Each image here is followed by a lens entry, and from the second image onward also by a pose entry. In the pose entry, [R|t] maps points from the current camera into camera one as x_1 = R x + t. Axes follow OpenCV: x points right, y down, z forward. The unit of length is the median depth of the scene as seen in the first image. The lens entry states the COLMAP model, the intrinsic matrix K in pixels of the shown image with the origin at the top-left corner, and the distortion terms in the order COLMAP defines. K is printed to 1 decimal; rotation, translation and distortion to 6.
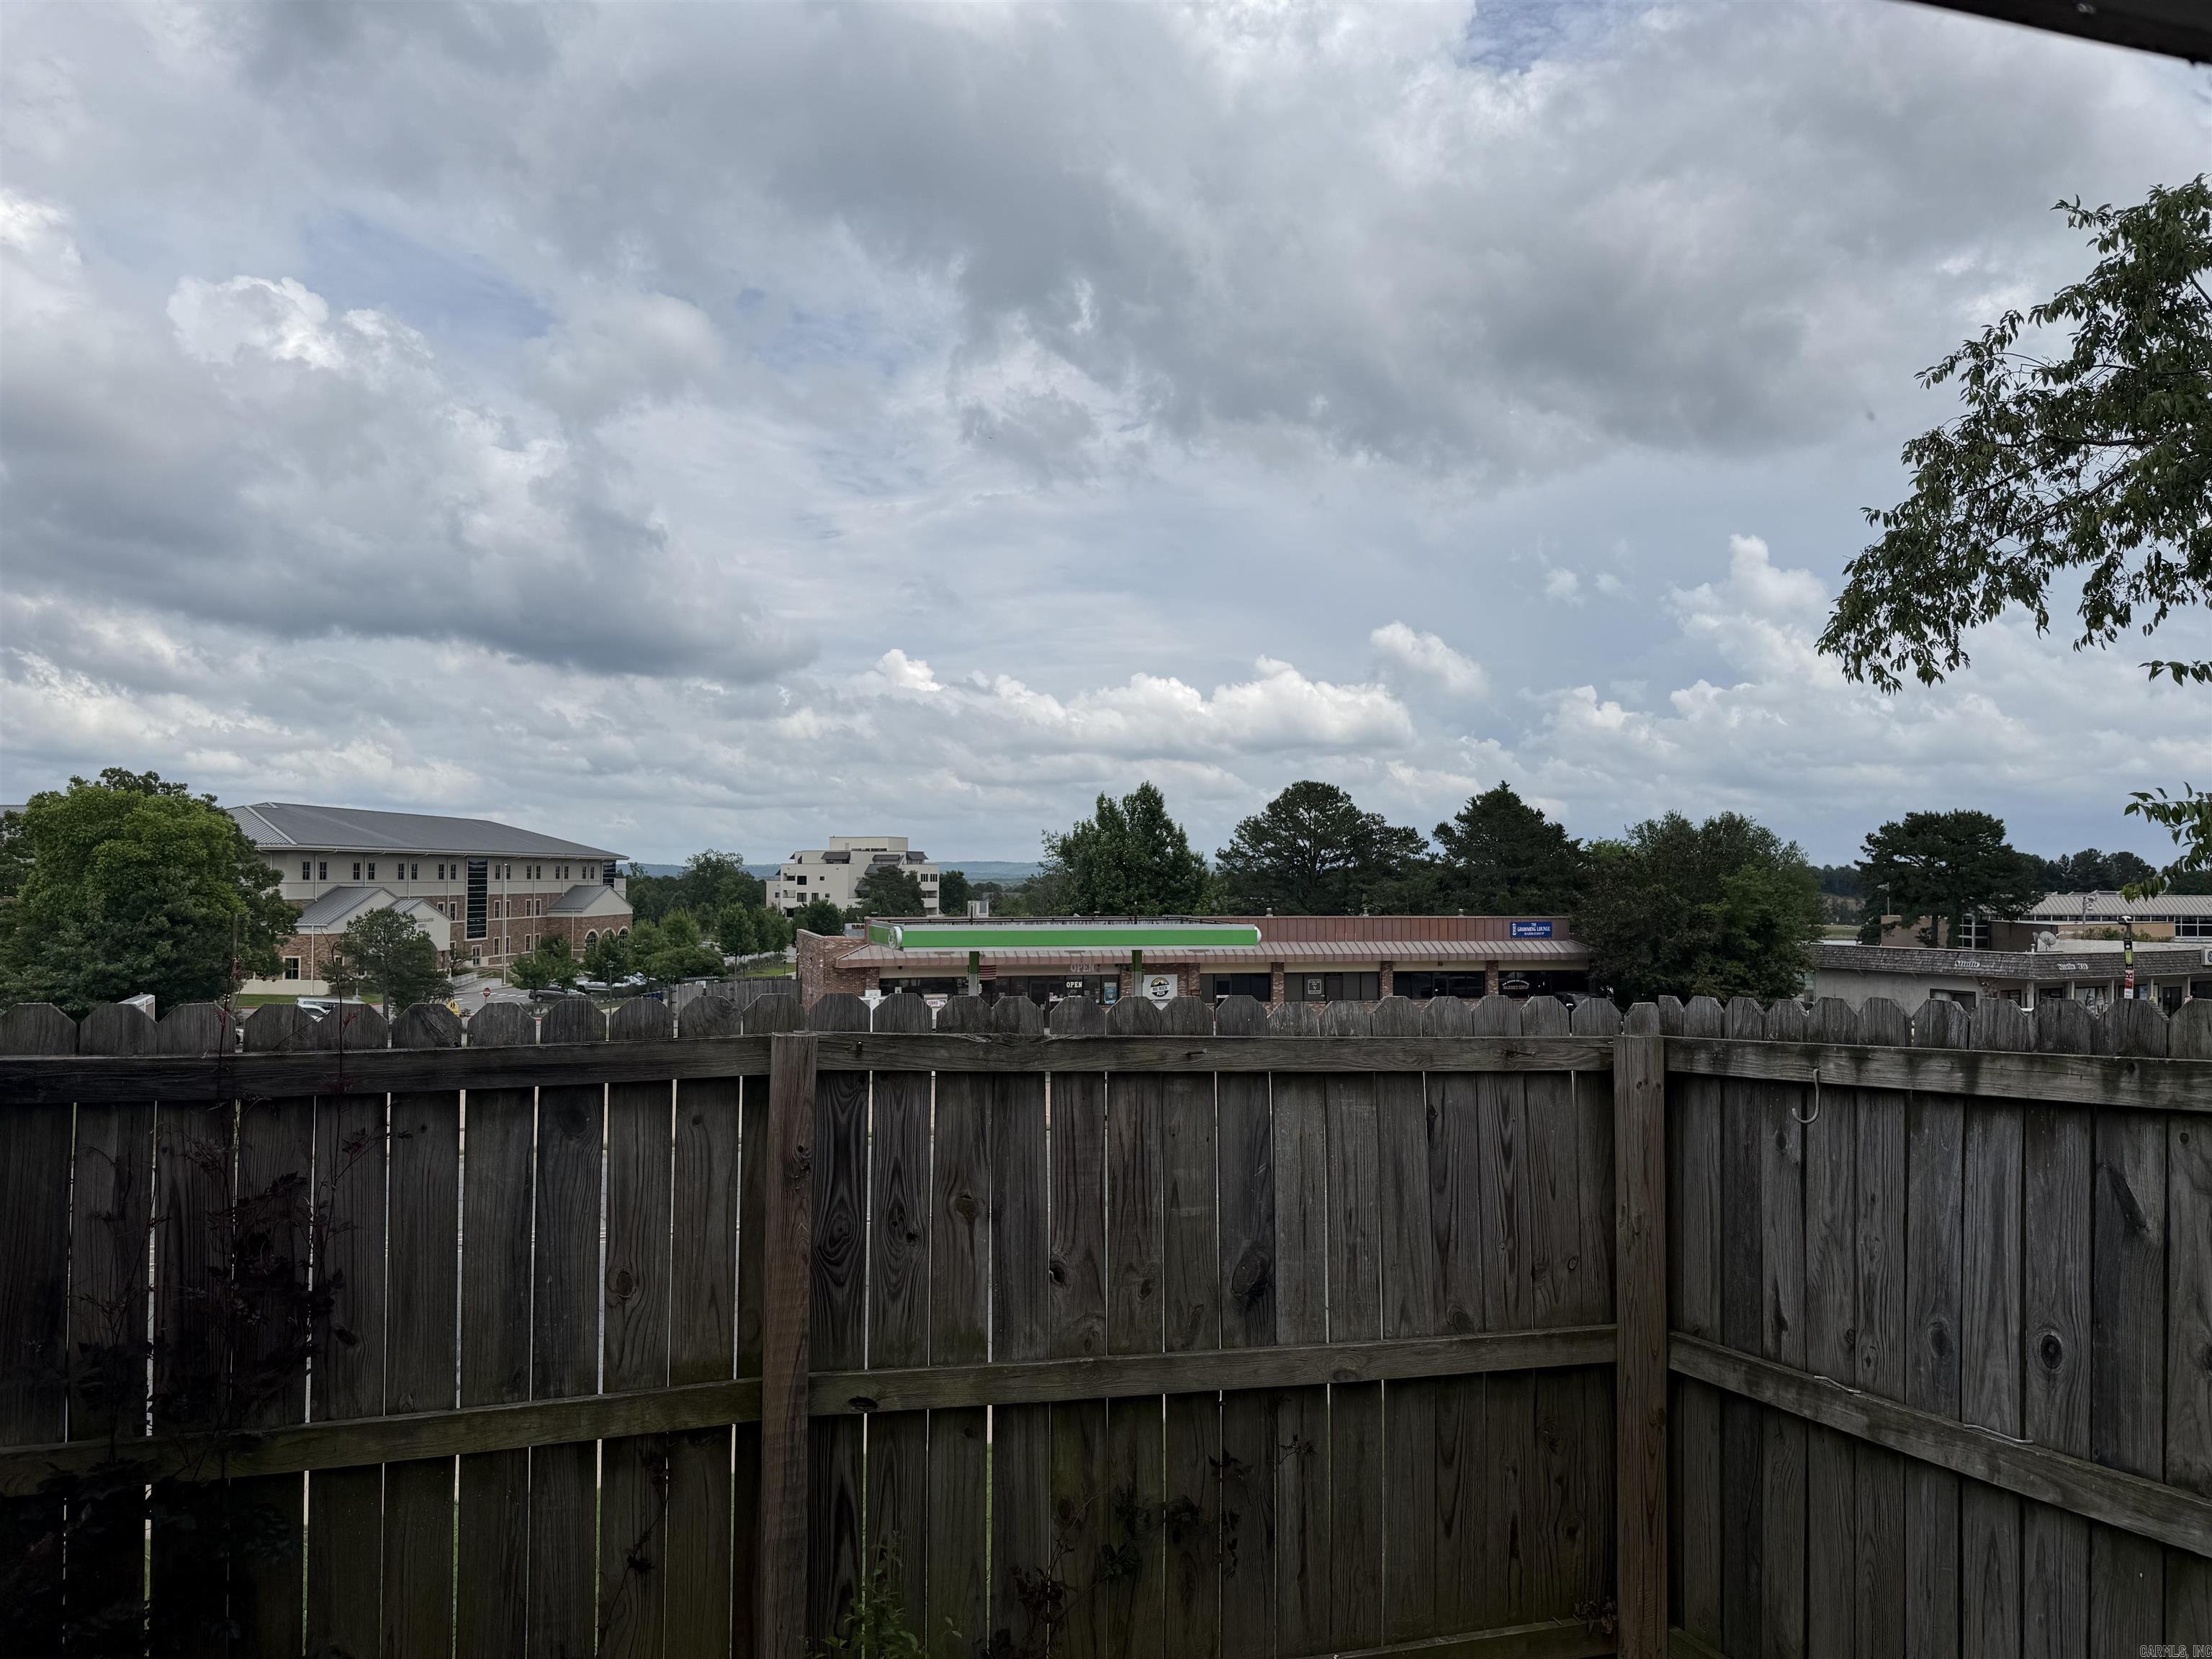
lens RADIAL K [[1561.8, 0, 1057.6], [0, 1561.8, 859.7], [0, 0, 1]] dist [0.012540, -0.023460]
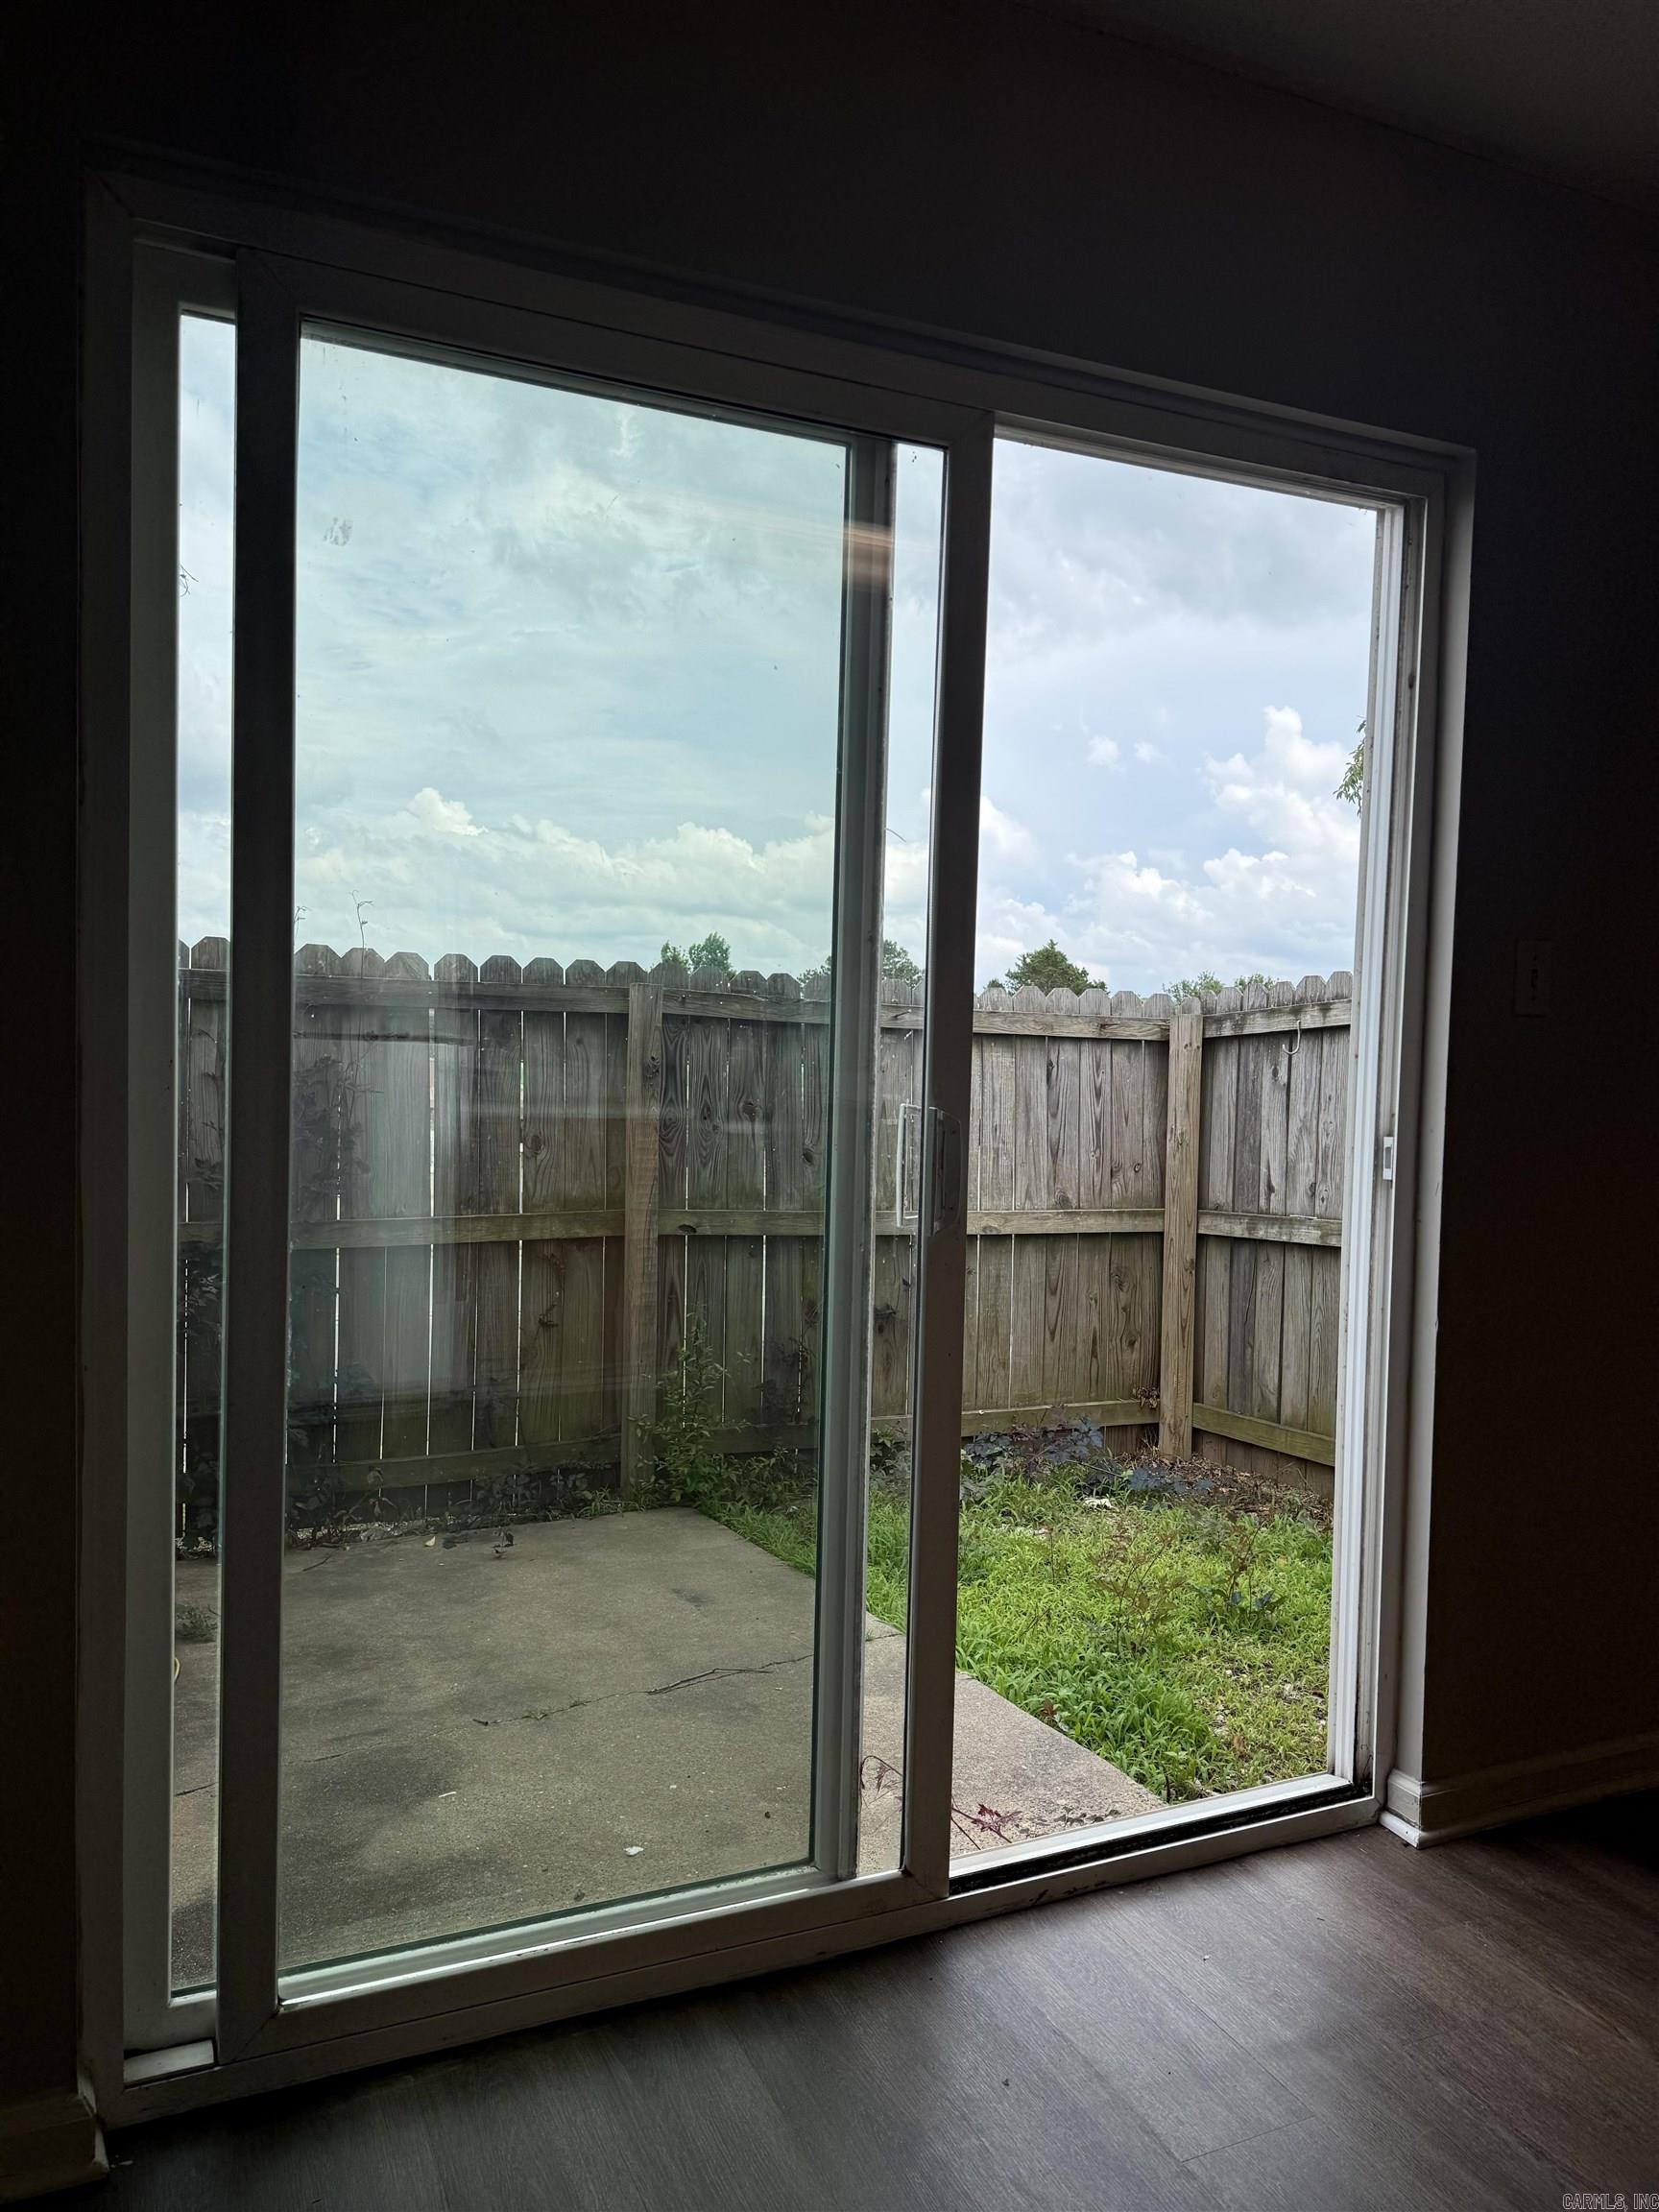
lens RADIAL K [[1561.8, 0, 740.7], [0, 1561.8, 1098.5], [0, 0, 1]] dist [0.012540, -0.023460]
pose [[0.995736, 0.017636, 0.090551, -0.195790], [-0.022588, 0.998288, 0.053956, 0.126782], [-0.089444, -0.055772, 0.994429, -0.471968]]
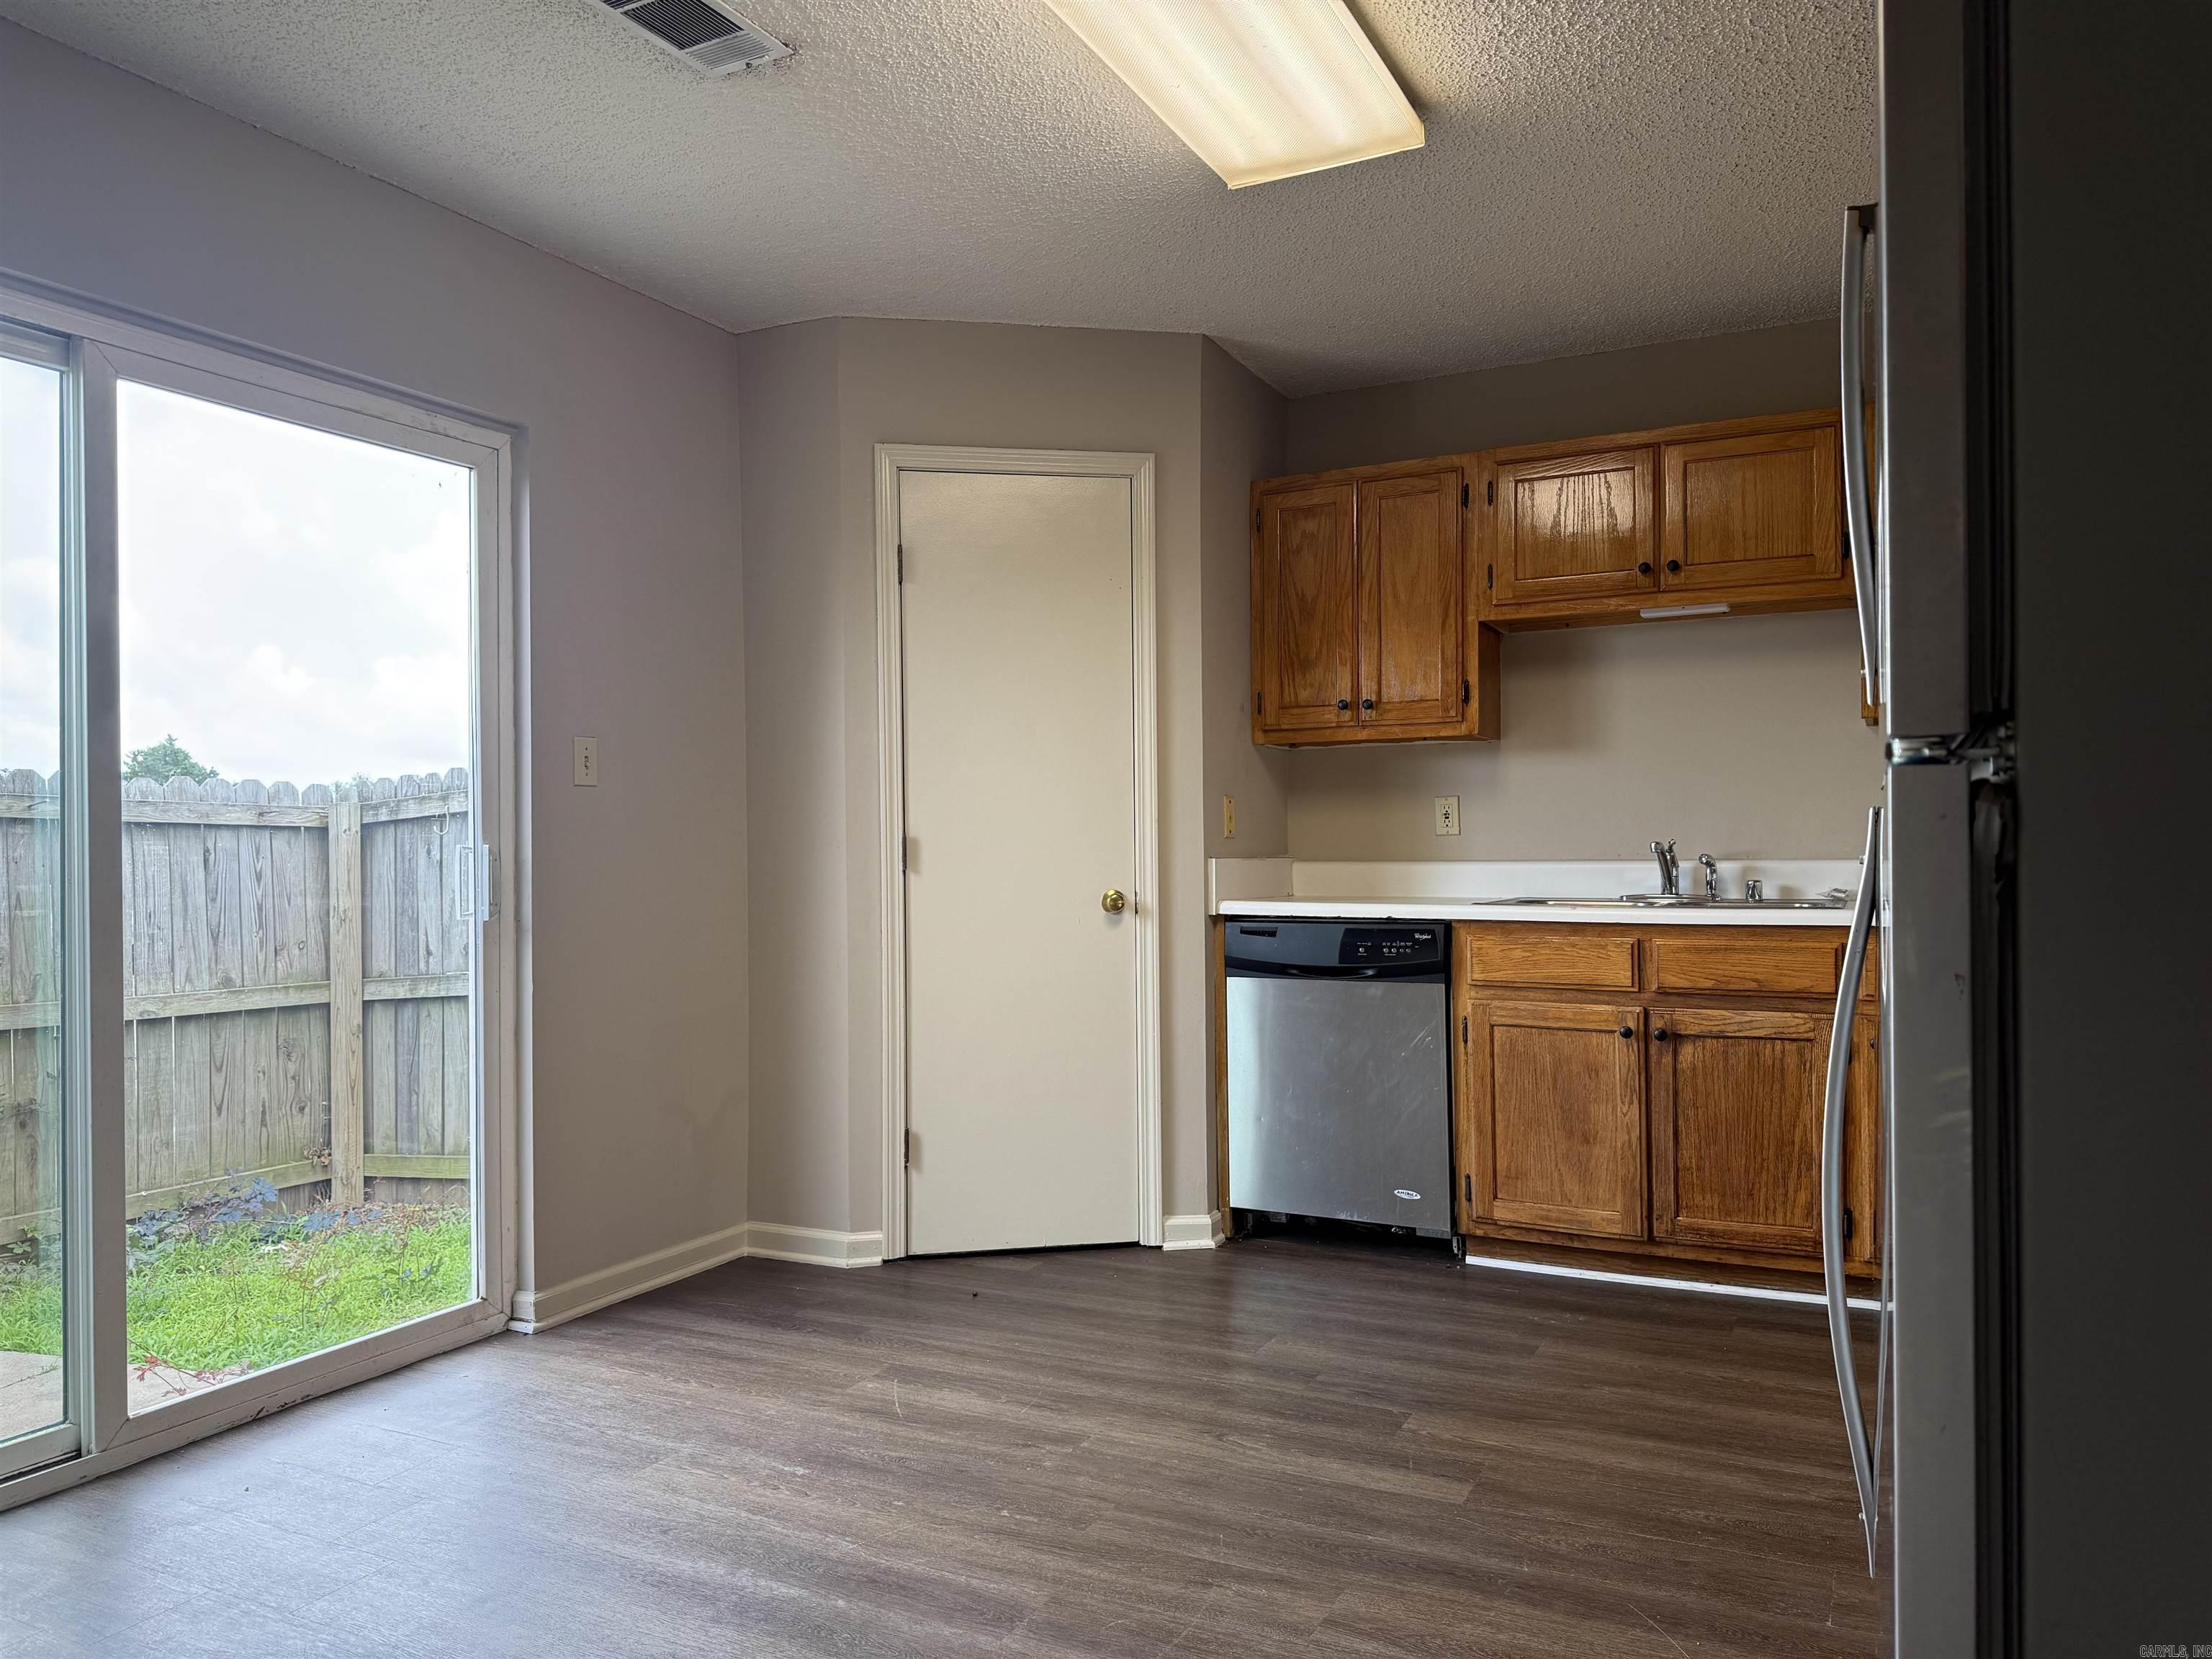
lens RADIAL K [[1561.8, 0, 1101.3], [0, 1561.8, 827.0], [0, 0, 1]] dist [0.012540, -0.023460]
pose [[0.682855, 0.003728, 0.730544, -0.302348], [-0.000778, 0.999990, -0.004376, 0.151036], [-0.730553, 0.002419, 0.682851, -0.741216]]
